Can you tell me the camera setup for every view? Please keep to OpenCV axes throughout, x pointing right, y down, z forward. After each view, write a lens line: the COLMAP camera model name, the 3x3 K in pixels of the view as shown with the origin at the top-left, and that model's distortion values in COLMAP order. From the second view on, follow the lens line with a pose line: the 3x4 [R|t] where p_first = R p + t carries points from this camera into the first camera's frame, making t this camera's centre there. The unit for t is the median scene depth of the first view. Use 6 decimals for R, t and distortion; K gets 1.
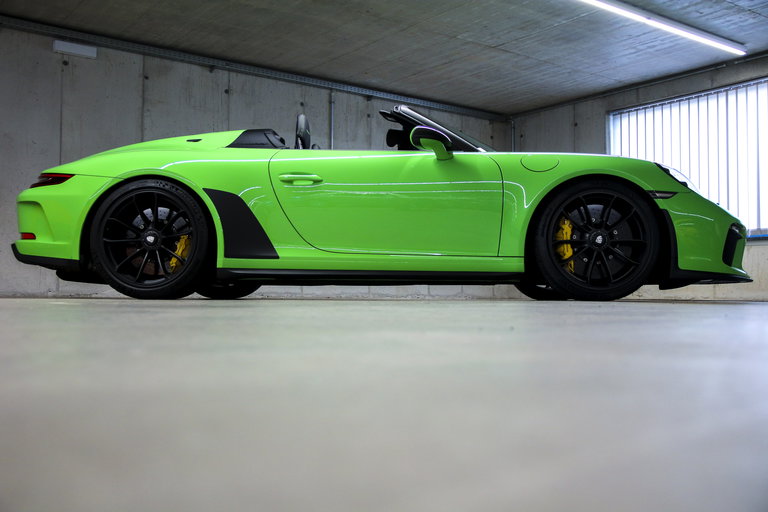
lens RADIAL K [[802.4, 0, 368.7], [0, 802.4, 257.0], [0, 0, 1]] dist [-0.072456, 0.158039]
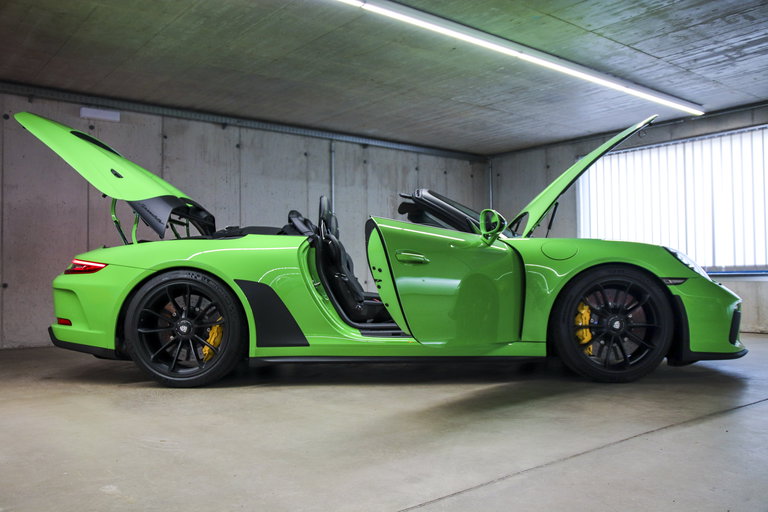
lens RADIAL K [[686.9, 0, 368.5], [0, 686.9, 256.5], [0, 0, 1]] dist [-0.128313, 0.146470]
pose [[0.999324, -0.013051, 0.034362, -0.039919], [0.012769, 0.999883, 0.008422, -0.073712], [-0.034468, -0.007977, 0.999374, 0.073764]]
